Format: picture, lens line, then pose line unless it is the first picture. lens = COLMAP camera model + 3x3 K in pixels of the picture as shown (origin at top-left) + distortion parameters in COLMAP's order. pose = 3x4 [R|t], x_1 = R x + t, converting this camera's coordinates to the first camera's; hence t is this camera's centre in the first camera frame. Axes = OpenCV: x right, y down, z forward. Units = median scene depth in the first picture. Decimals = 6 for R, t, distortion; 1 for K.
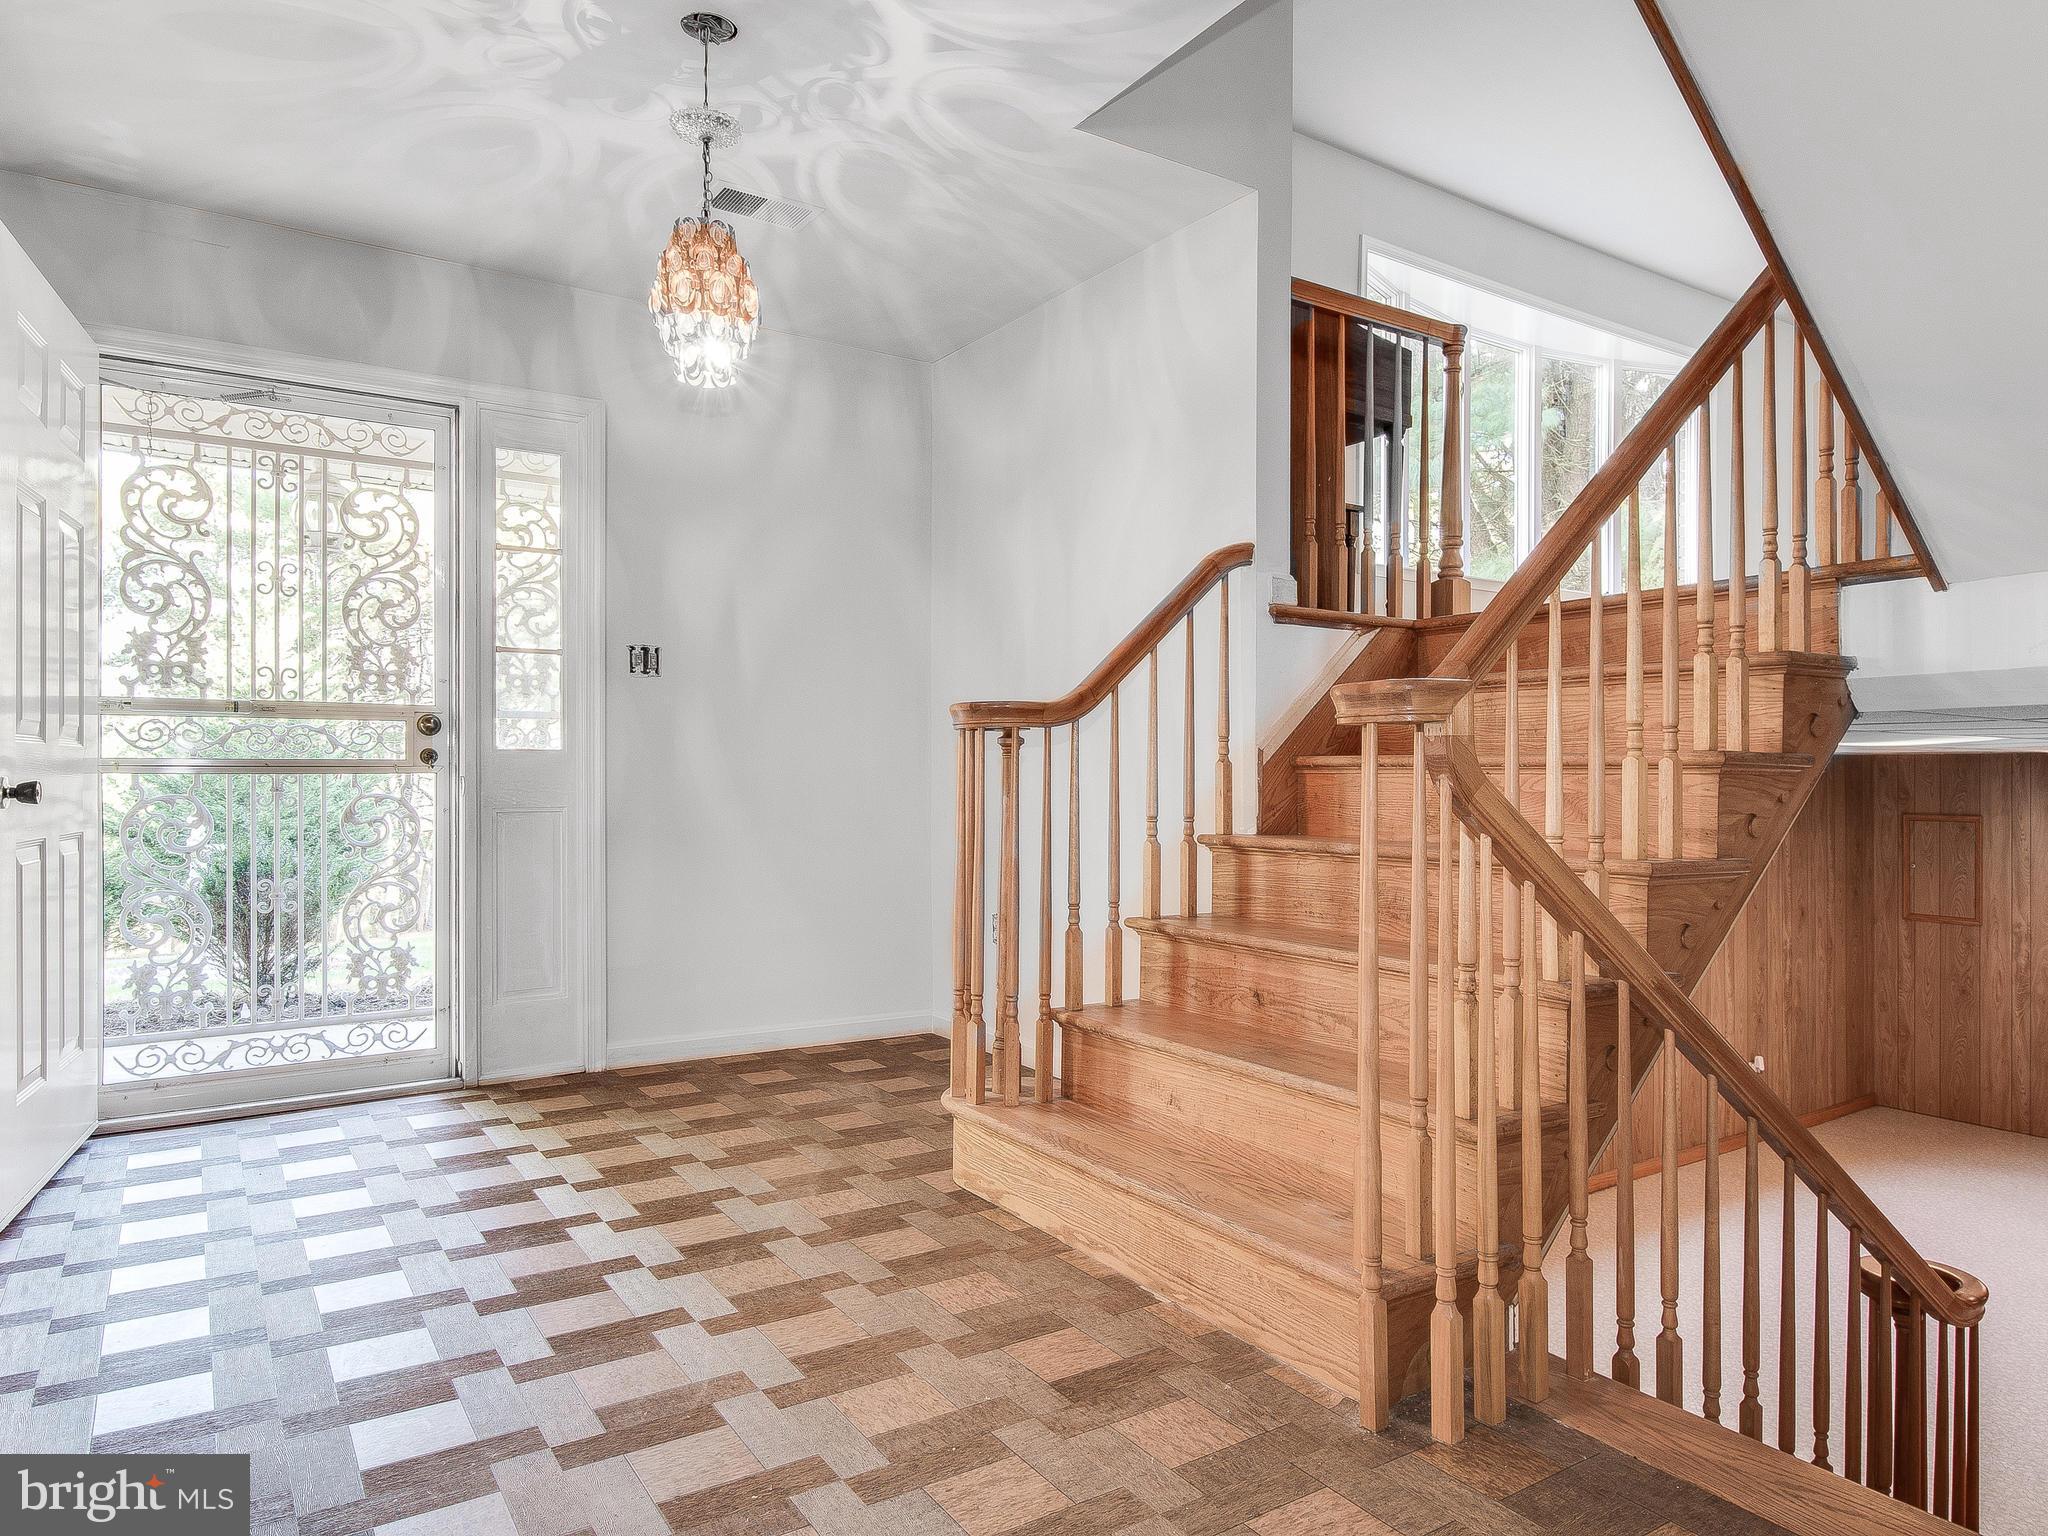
lens RADIAL K [[1275.5, 0, 1025.8], [0, 1275.5, 770.4], [0, 0, 1]] dist [-0.004447, 0.000841]
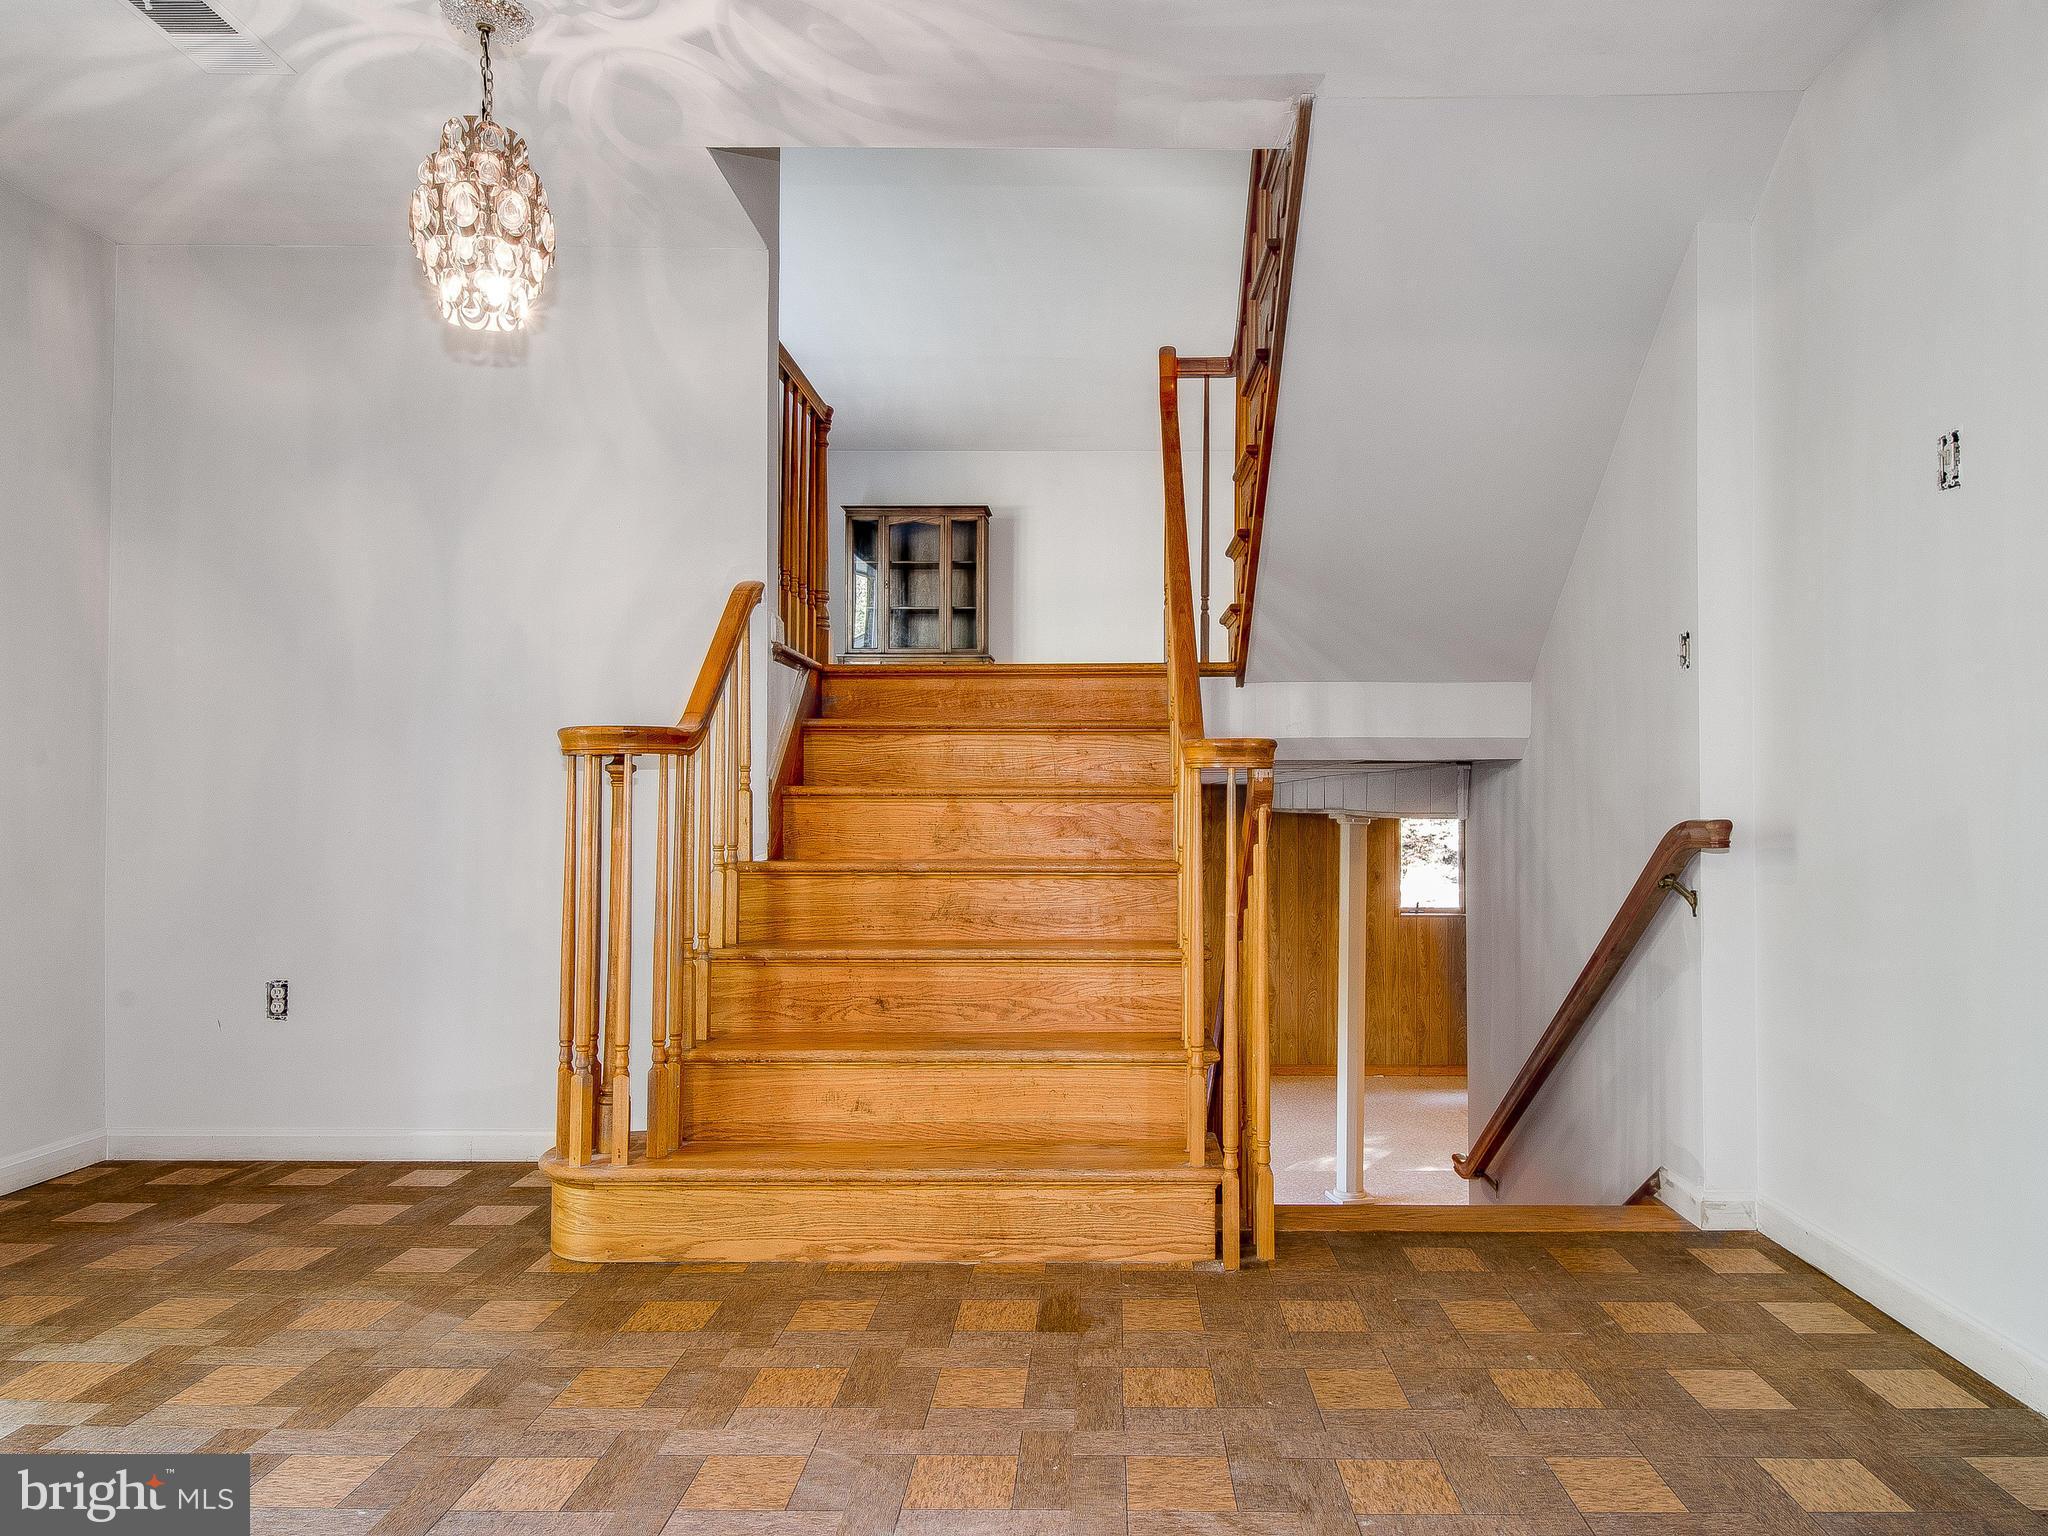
lens RADIAL K [[1378.4, 0, 1025.8], [0, 1378.4, 769.9], [0, 0, 1]] dist [-0.002009, -0.003633]
pose [[0.568637, 0.016970, 0.822413, -0.688796], [-0.001385, 0.999806, -0.019672, -0.002389], [-0.822587, 0.010047, 0.568550, 0.196246]]
